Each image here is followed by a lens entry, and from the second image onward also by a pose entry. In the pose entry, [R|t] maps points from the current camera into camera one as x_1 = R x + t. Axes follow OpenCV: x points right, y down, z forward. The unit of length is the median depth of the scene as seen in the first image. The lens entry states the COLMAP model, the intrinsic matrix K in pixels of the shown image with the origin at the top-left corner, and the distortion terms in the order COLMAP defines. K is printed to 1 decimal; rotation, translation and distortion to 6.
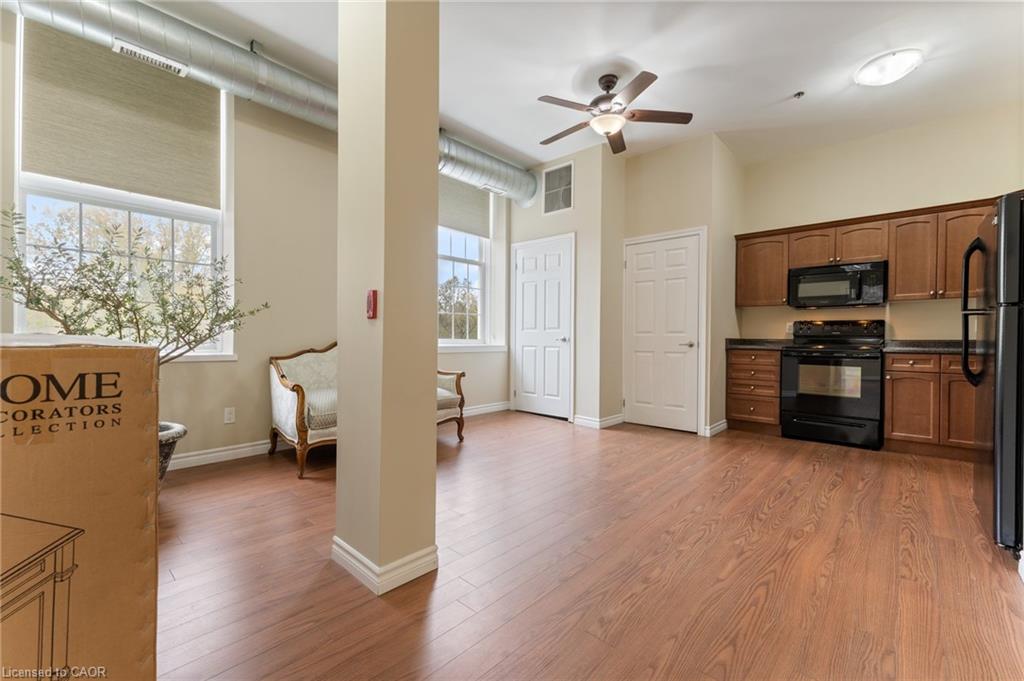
lens RADIAL K [[436.0, 0, 506.2], [0, 436.0, 341.1], [0, 0, 1]] dist [-0.000521, 0.001704]
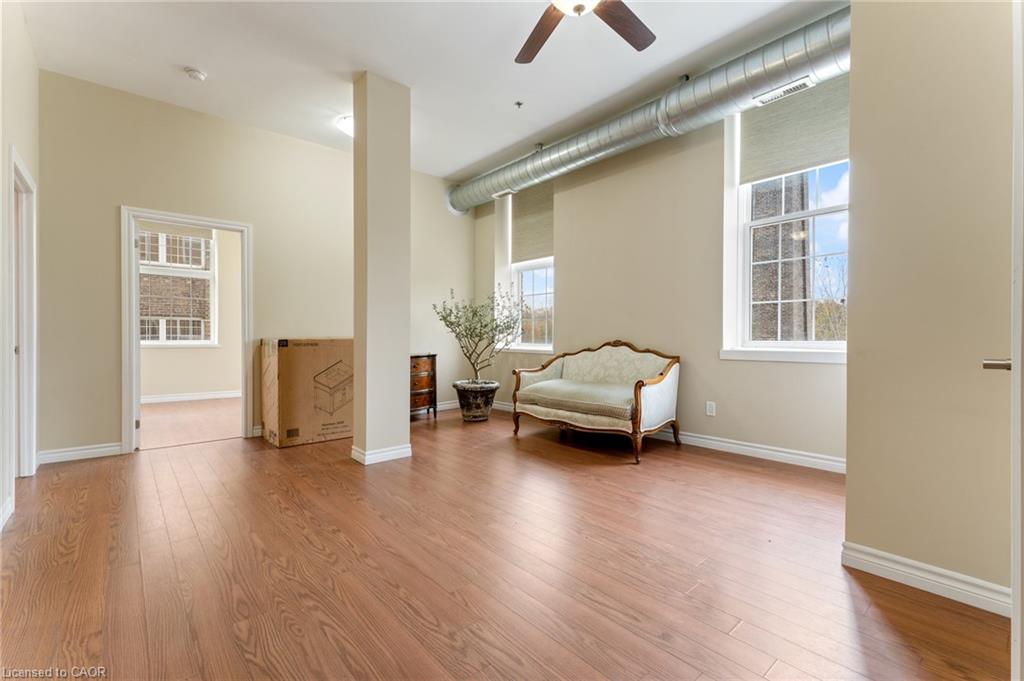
lens RADIAL K [[436.0, 0, 511.7], [0, 436.0, 335.7], [0, 0, 1]] dist [-0.000521, 0.001704]
pose [[-0.098371, -0.009346, -0.995106, 0.800065], [-0.008761, 0.999925, -0.008526, -0.004891], [0.995111, 0.007880, -0.098446, 0.893728]]
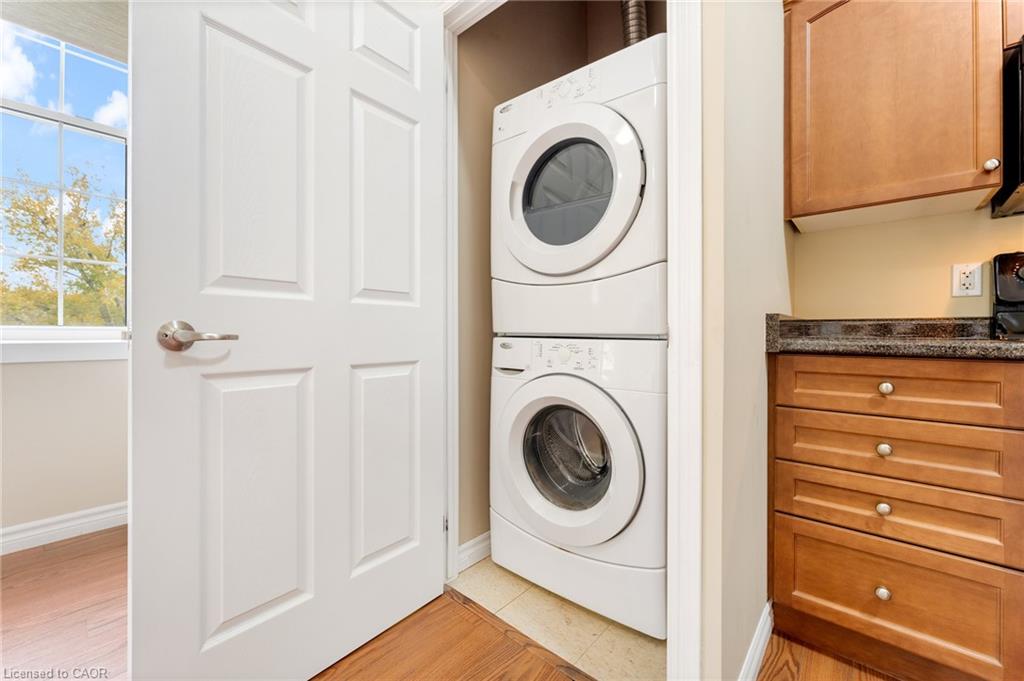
lens RADIAL K [[436.0, 0, 491.4], [0, 436.0, 327.3], [0, 0, 1]] dist [-0.000521, 0.001704]
pose [[0.999441, -0.007395, 0.032603, 0.396059], [0.007677, 0.999934, -0.008518, 0.003718], [-0.032538, 0.008764, 0.999432, 0.903177]]
